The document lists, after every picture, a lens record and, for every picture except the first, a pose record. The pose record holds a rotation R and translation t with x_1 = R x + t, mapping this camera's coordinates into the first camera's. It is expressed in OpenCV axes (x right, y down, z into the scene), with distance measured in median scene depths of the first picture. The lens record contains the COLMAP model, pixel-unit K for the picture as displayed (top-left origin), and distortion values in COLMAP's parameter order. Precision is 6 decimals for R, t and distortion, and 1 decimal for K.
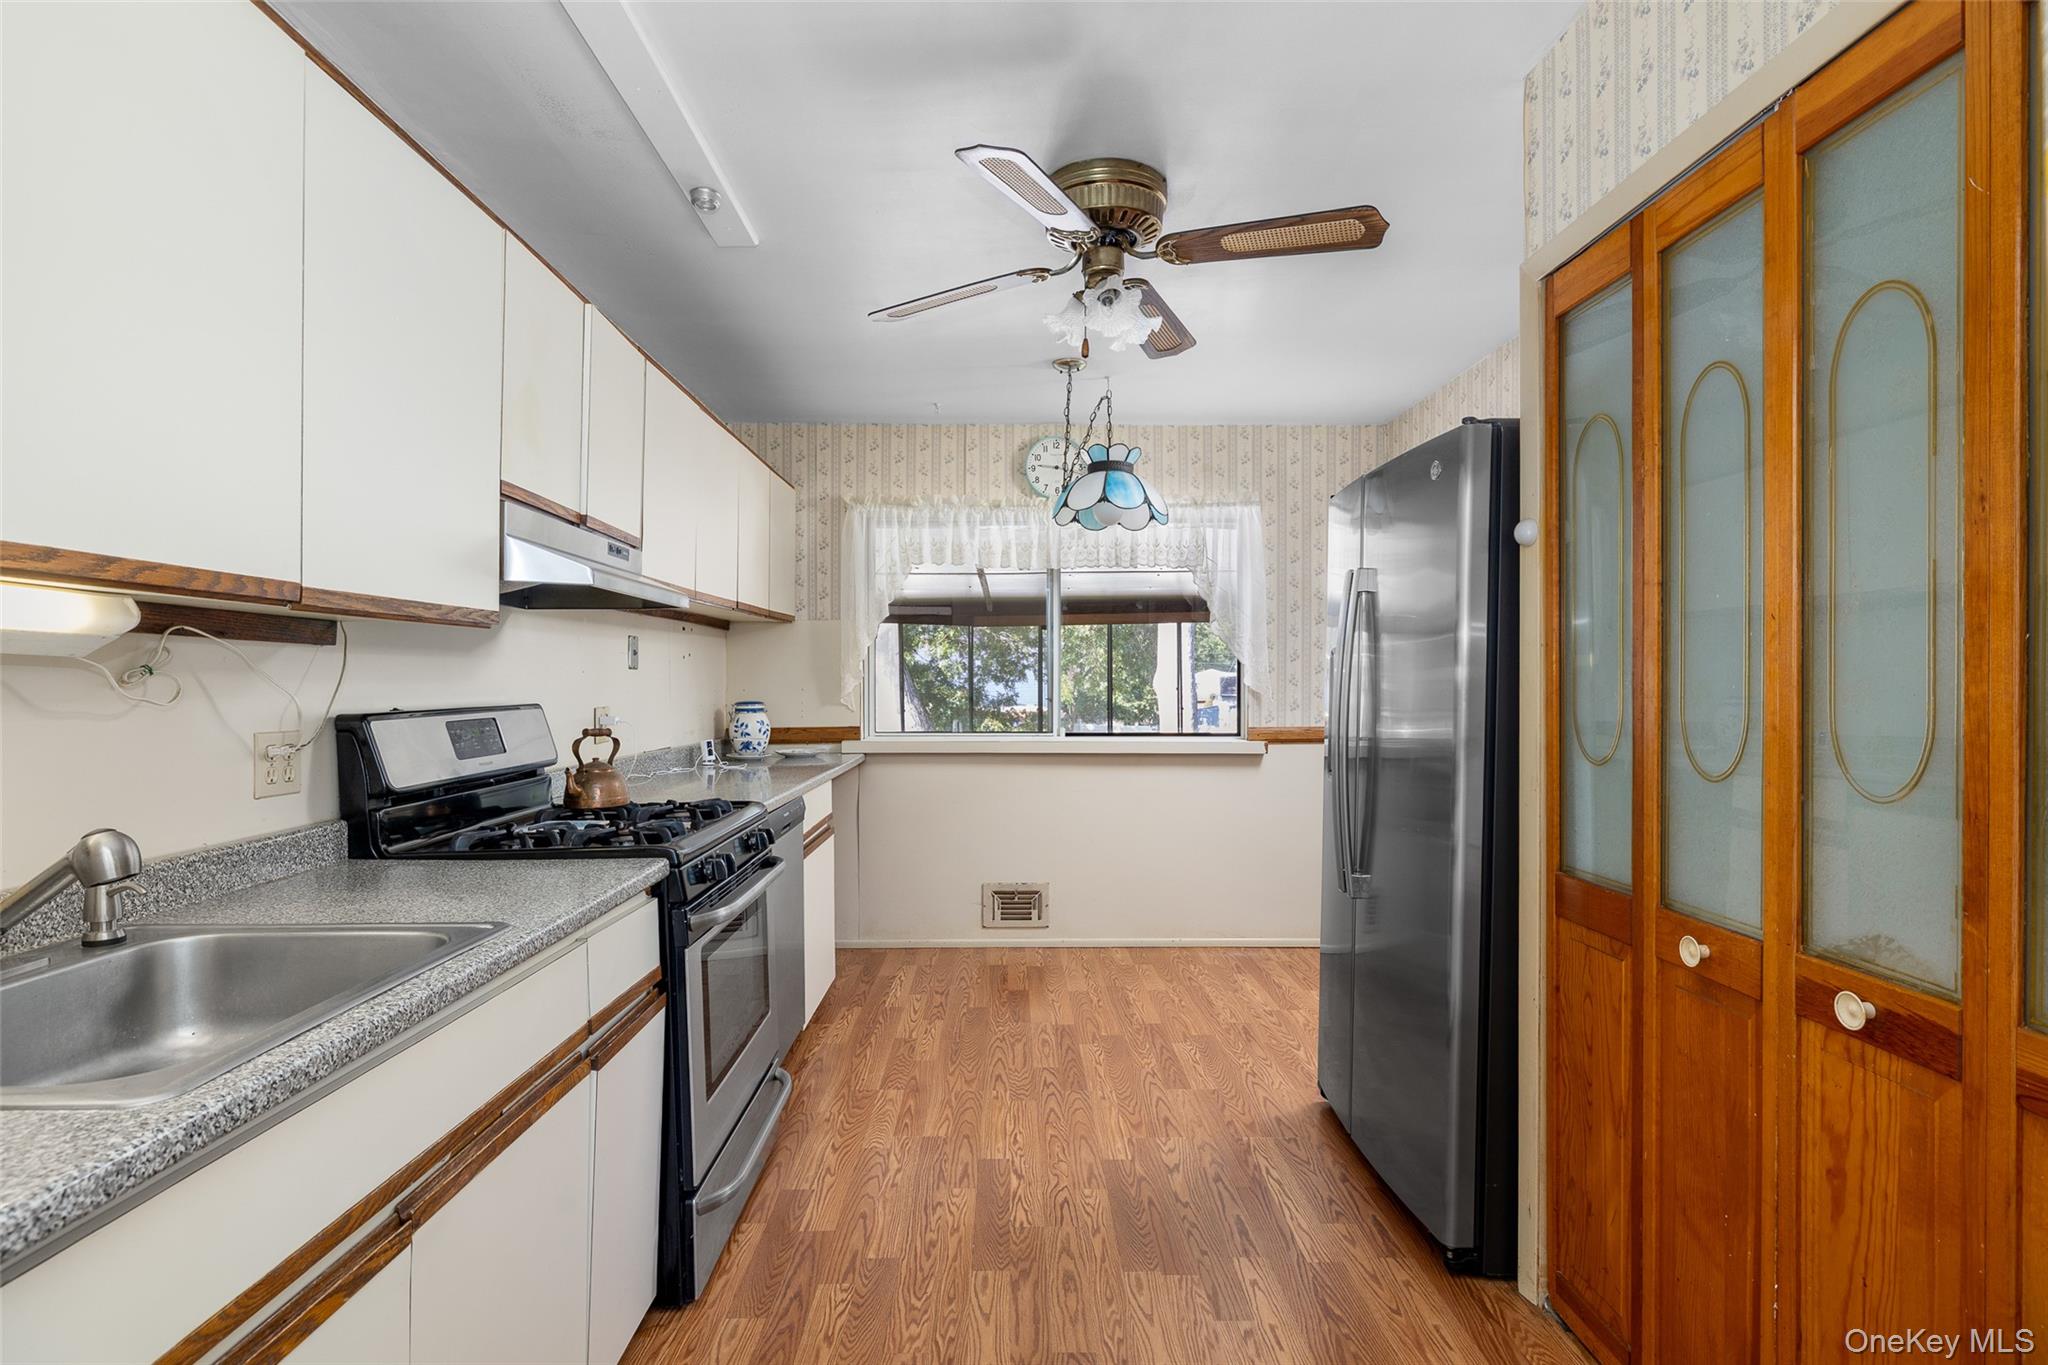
lens RADIAL K [[1037.2, 0, 1018.1], [0, 1037.2, 688.5], [0, 0, 1]] dist [-0.001139, 0.000320]
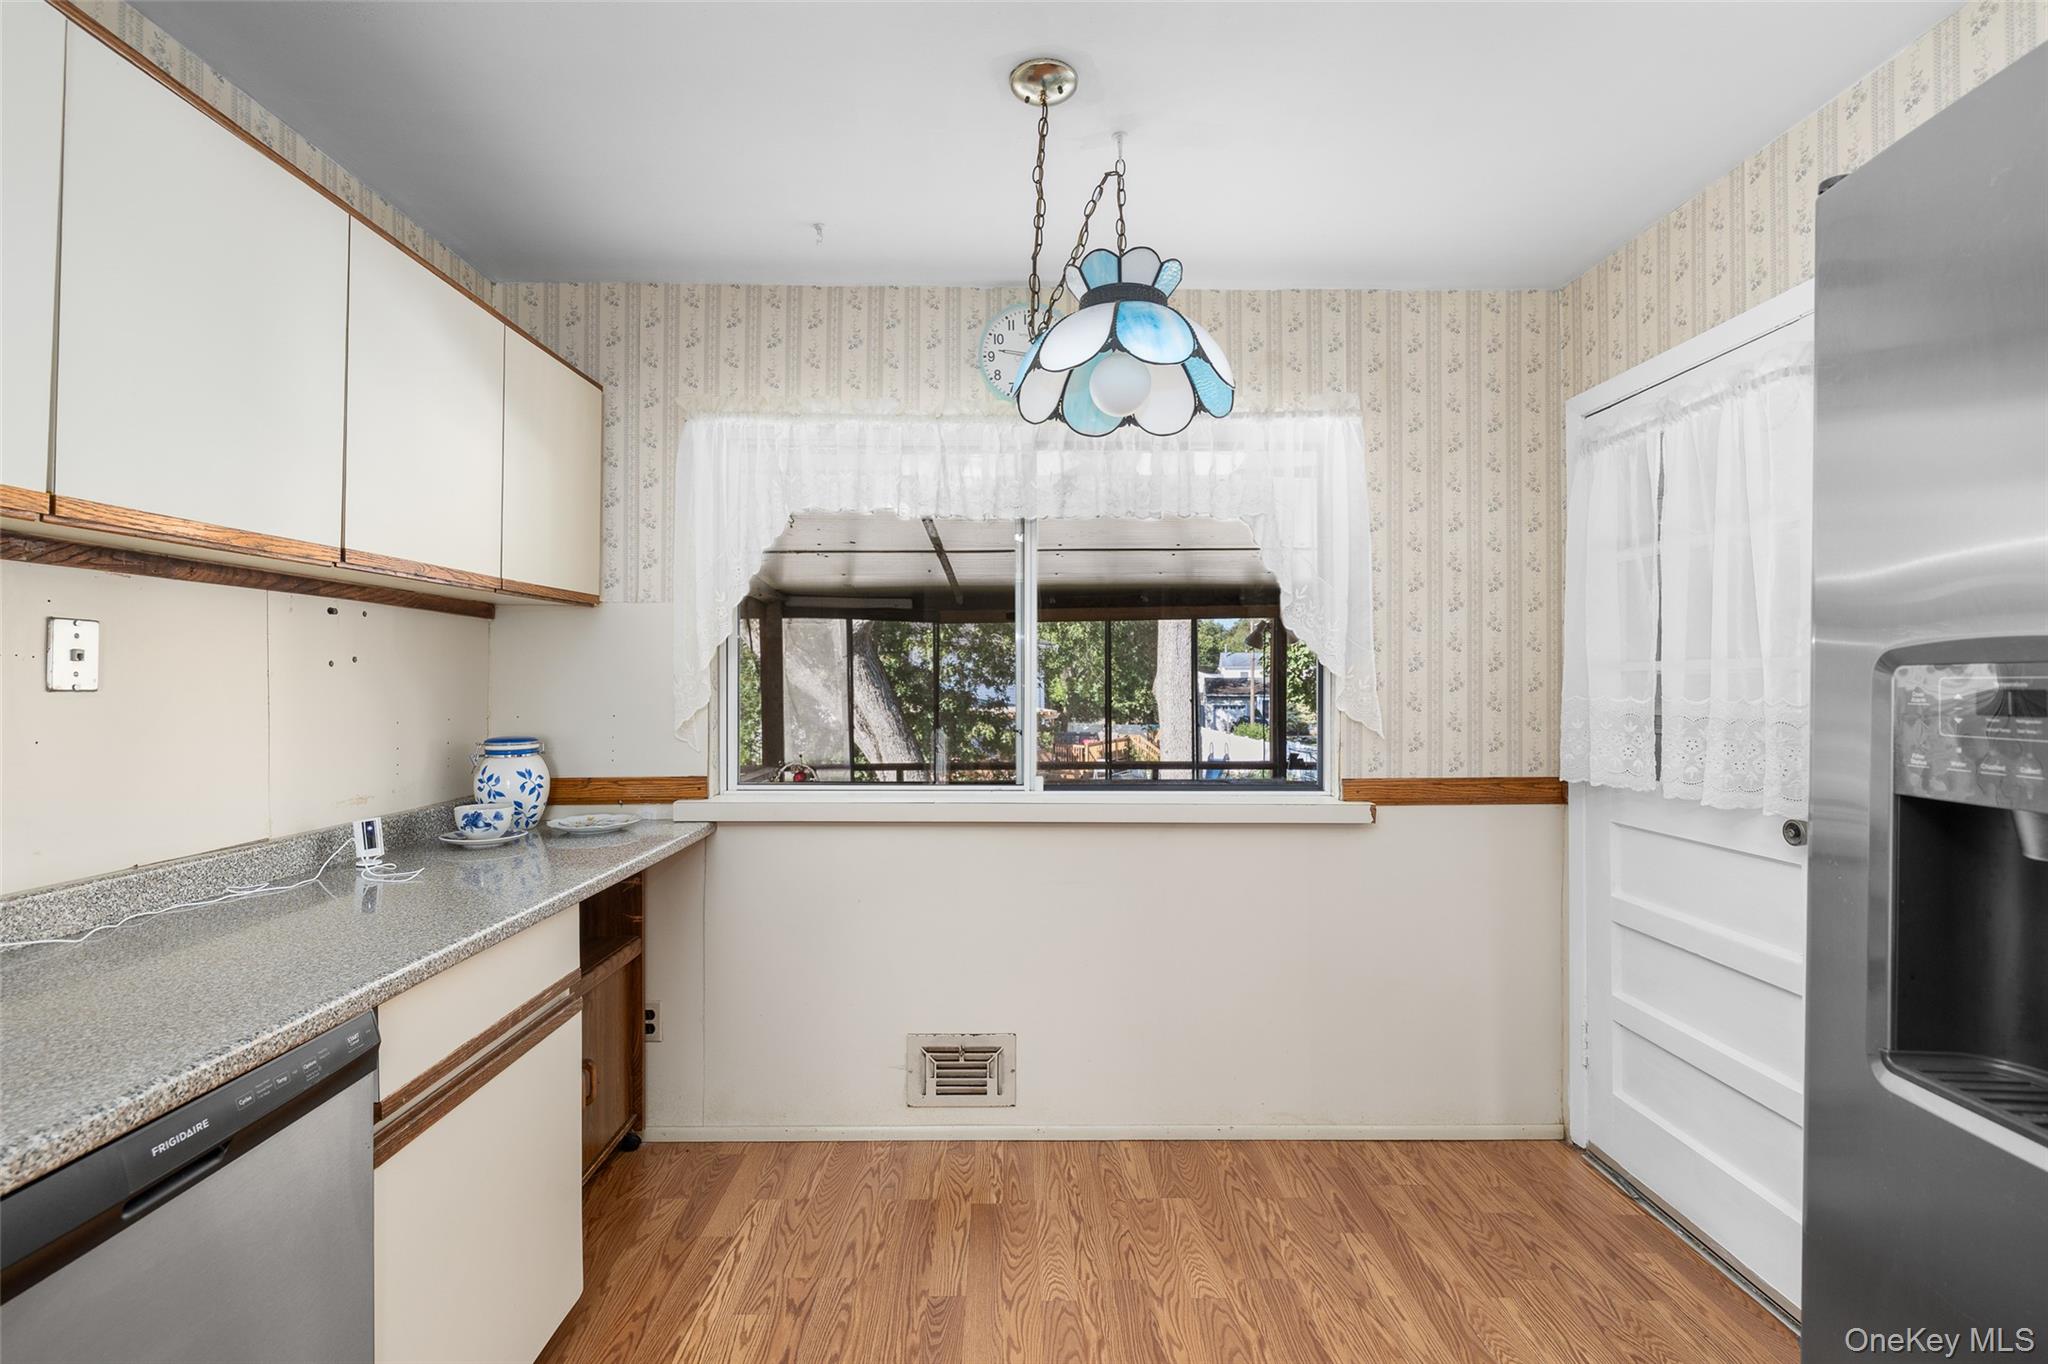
lens RADIAL K [[947.5, 0, 1008.1], [0, 947.5, 678.7], [0, 0, 1]] dist [-0.001544, 0.000059]
pose [[0.999949, 0.002207, -0.009883, 0.031187], [-0.002303, 0.999950, -0.009685, -0.016336], [0.009861, 0.009707, 0.999904, 0.452840]]
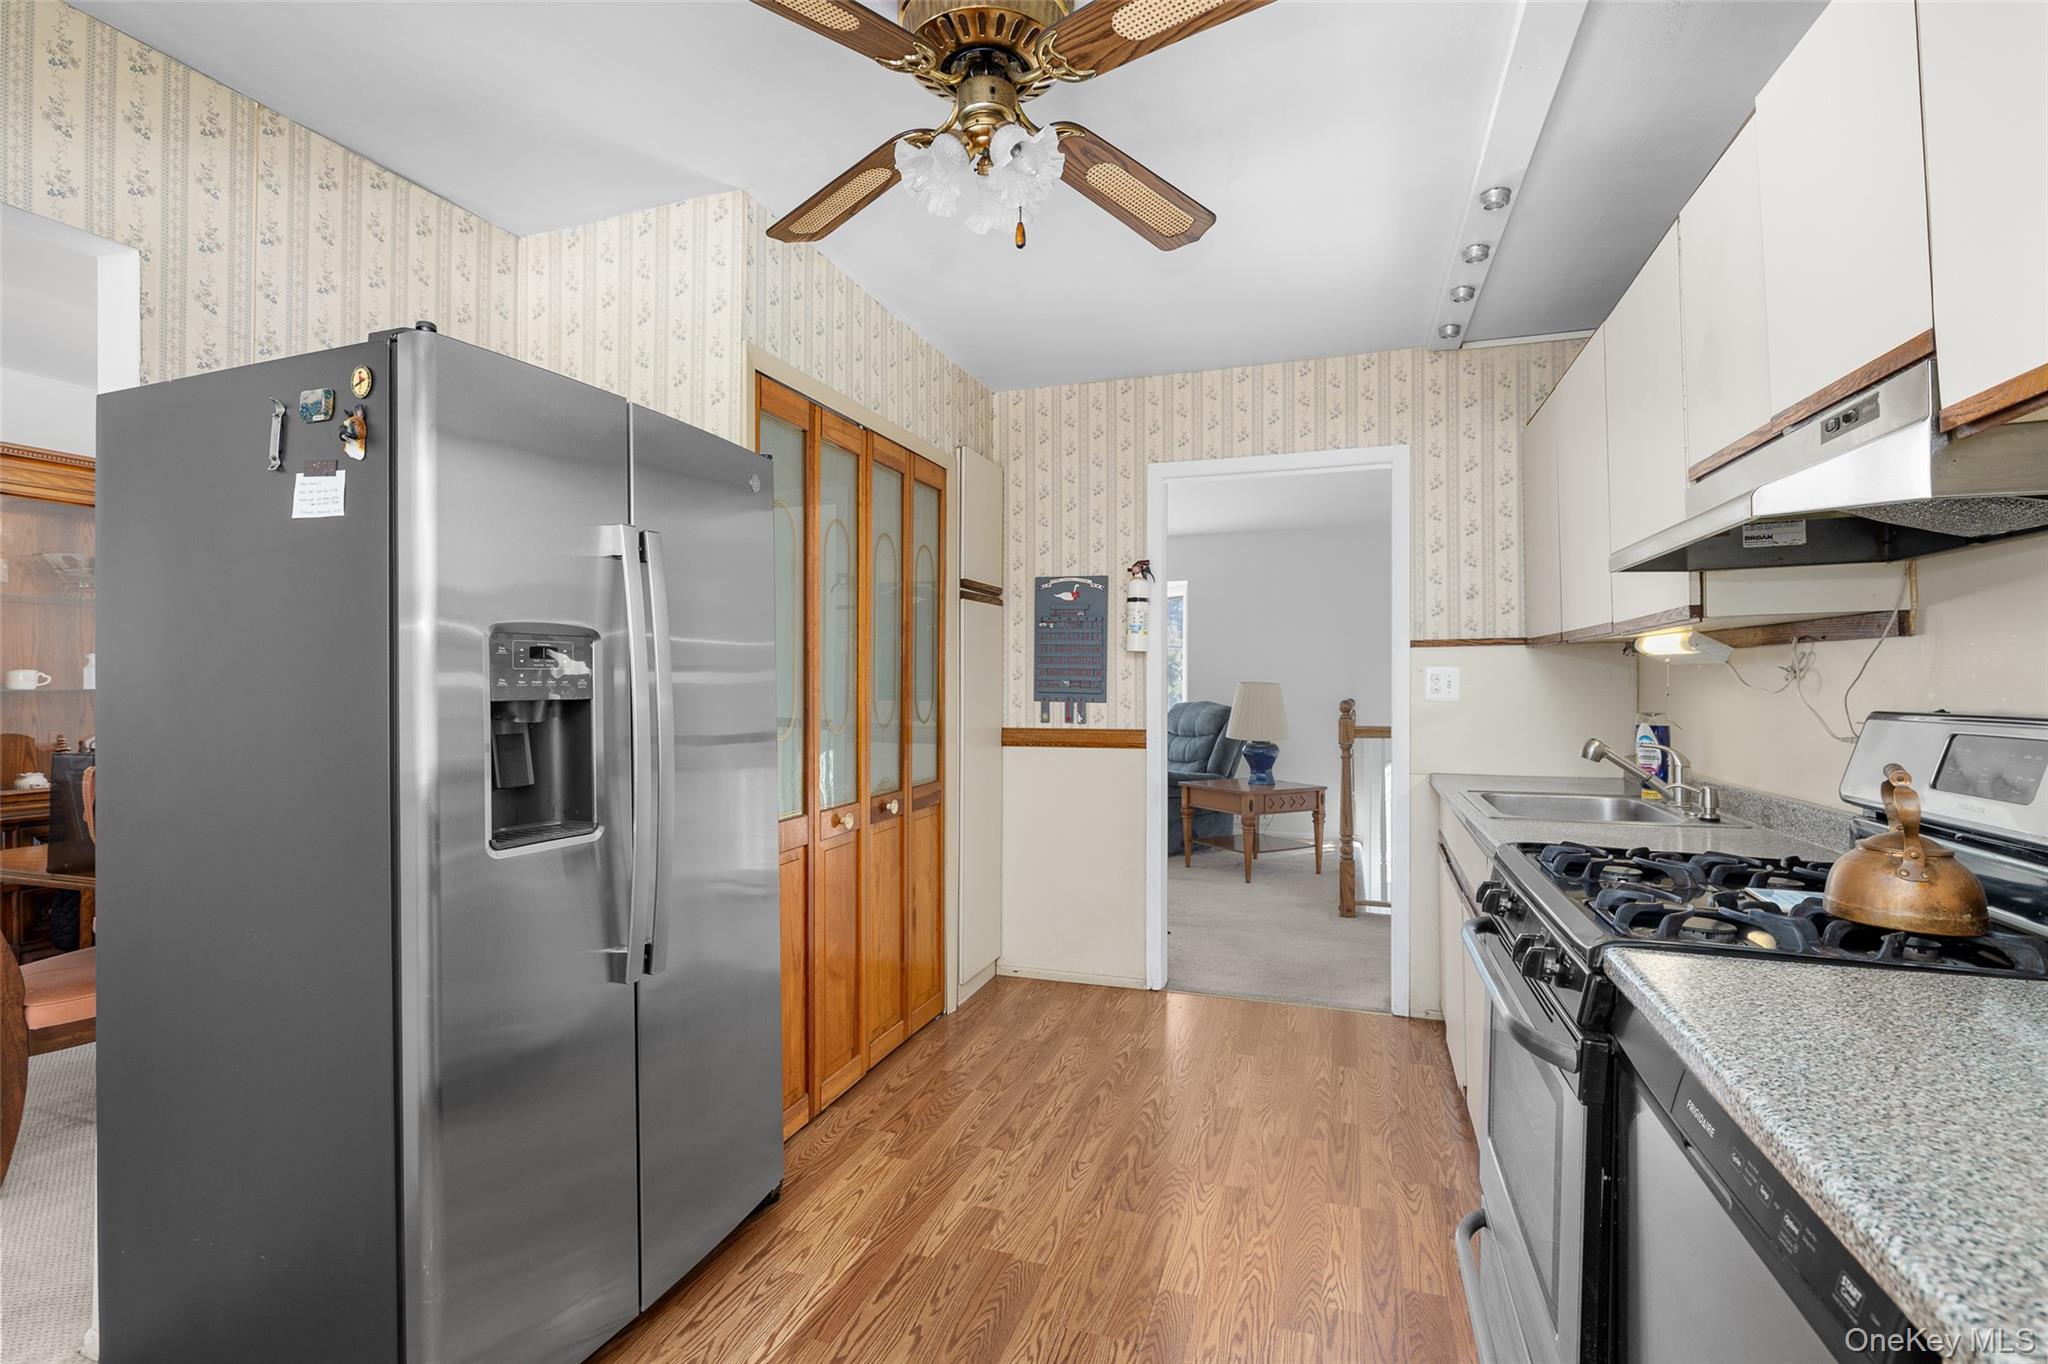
lens RADIAL K [[959.2, 0, 1024.0], [0, 959.2, 682.0], [0, 0, 1]] dist [-0.002878, 0.000023]
pose [[-0.945080, 0.002823, 0.326828, -0.083362], [0.003999, 0.999988, 0.002928, -0.004306], [-0.326816, 0.004075, -0.945079, 0.857664]]
